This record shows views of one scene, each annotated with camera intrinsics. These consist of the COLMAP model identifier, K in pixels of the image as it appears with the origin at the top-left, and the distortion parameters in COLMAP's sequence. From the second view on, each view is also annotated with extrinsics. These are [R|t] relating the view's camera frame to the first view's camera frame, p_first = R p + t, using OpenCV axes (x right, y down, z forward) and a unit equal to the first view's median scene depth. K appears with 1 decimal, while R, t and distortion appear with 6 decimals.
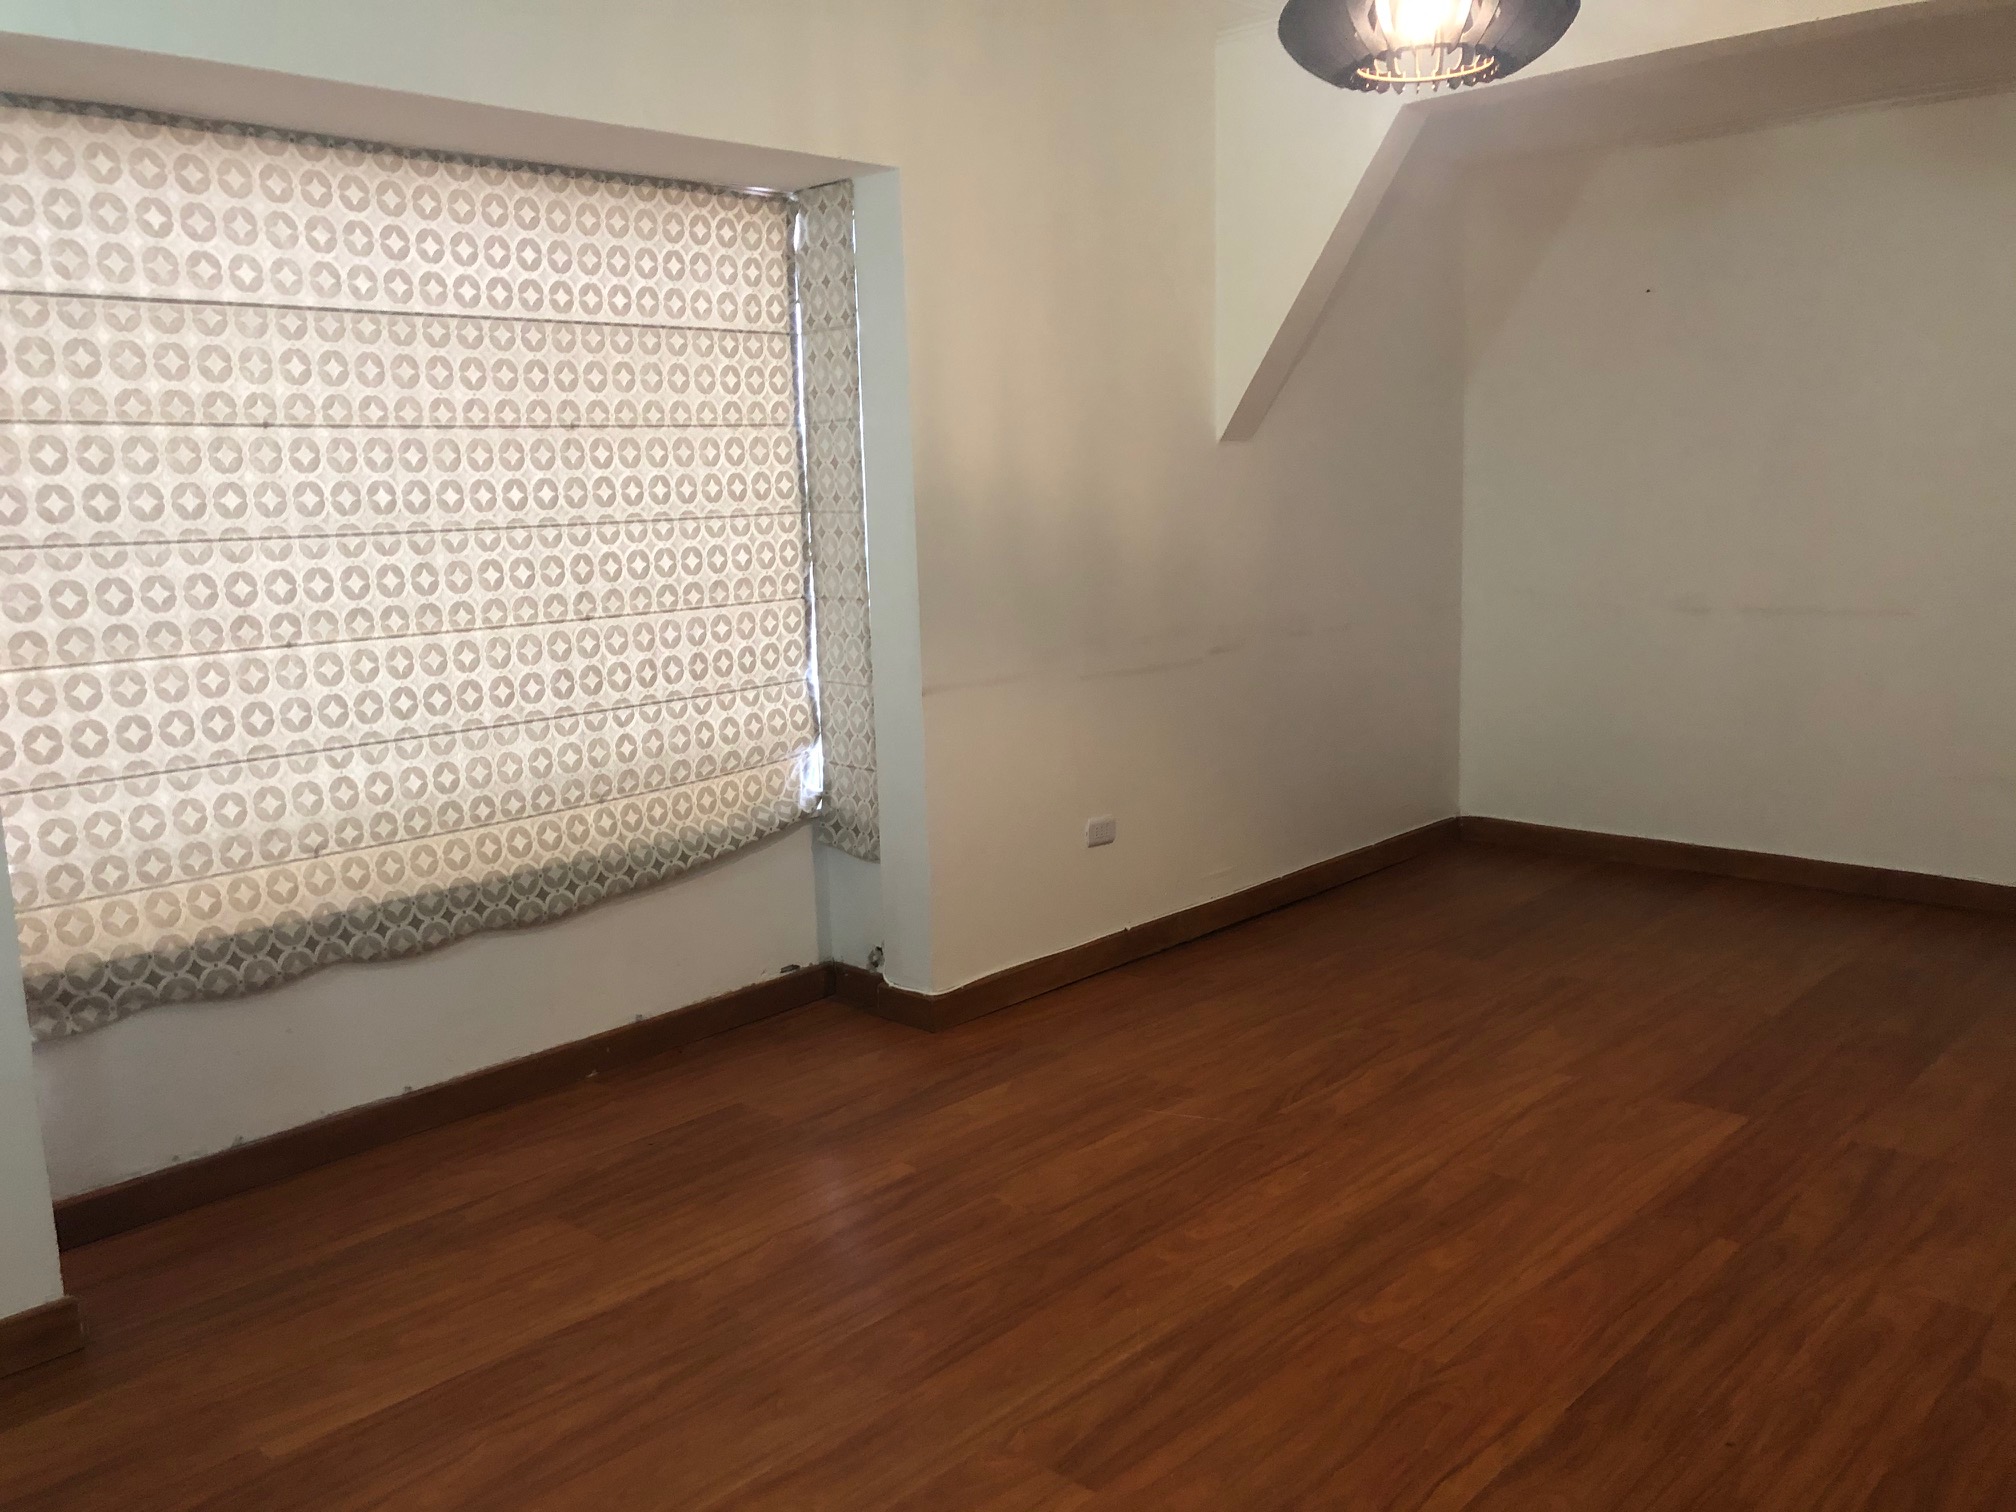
lens RADIAL K [[1724.7, 0, 1008.0], [0, 1724.7, 756.0], [0, 0, 1]] dist [-0.008446, -0.007405]
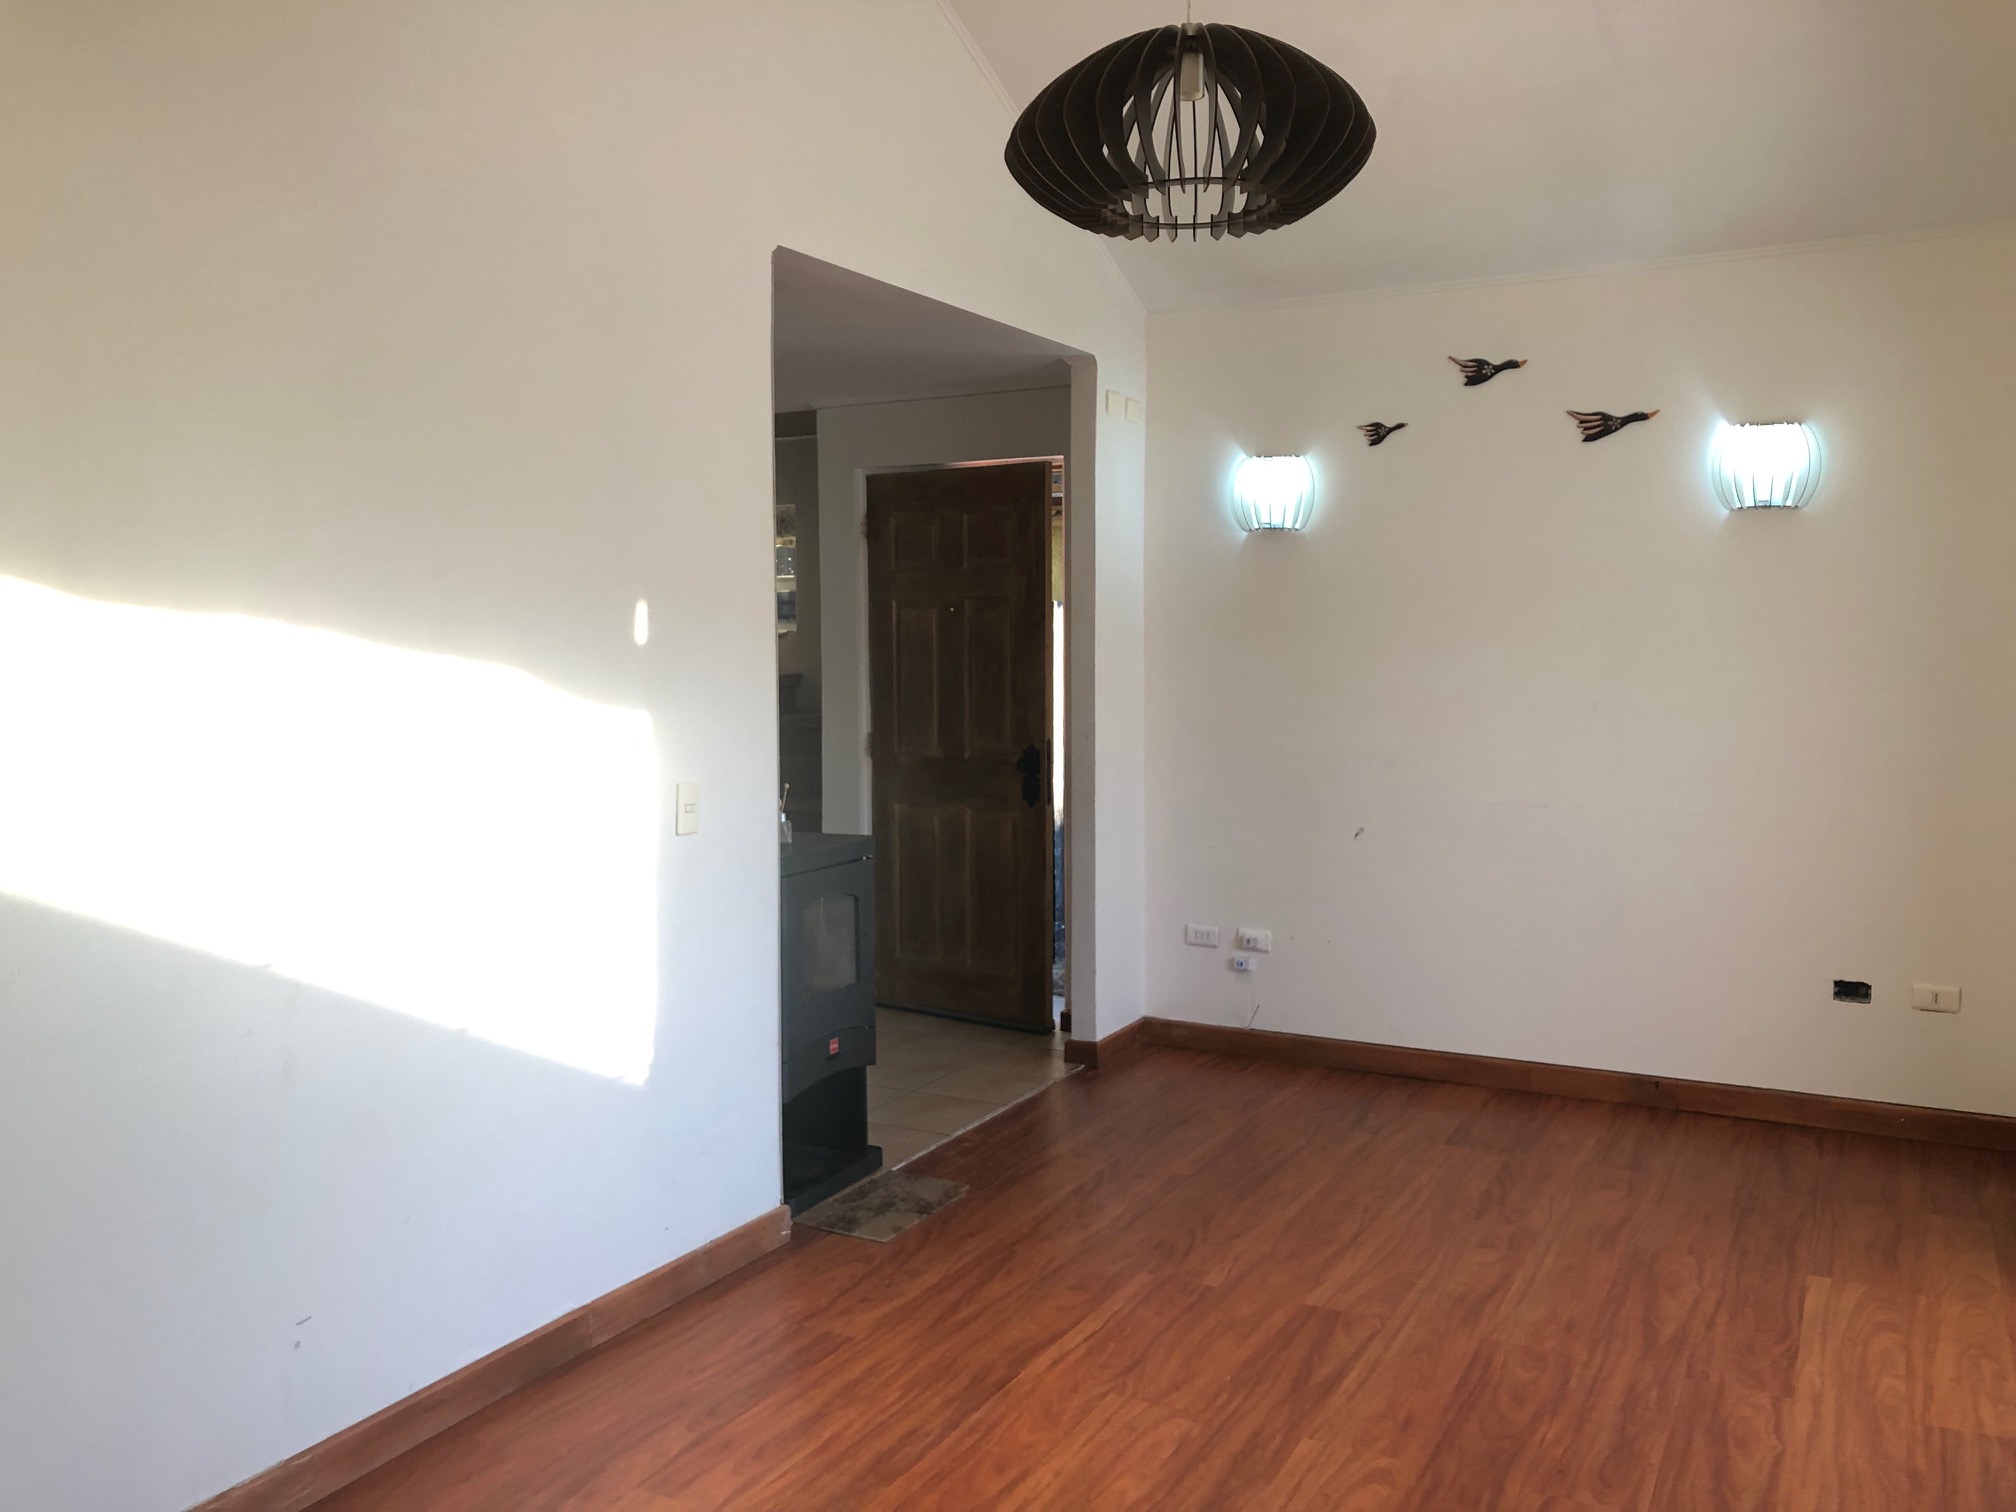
lens RADIAL K [[1724.7, 0, 1008.0], [0, 1724.7, 756.0], [0, 0, 1]] dist [-0.008446, -0.007405]
pose [[-0.965911, 0.056634, -0.252603, 0.596351], [-0.003442, 0.972880, 0.231286, -0.381471], [0.258851, 0.224271, -0.939520, 1.989025]]
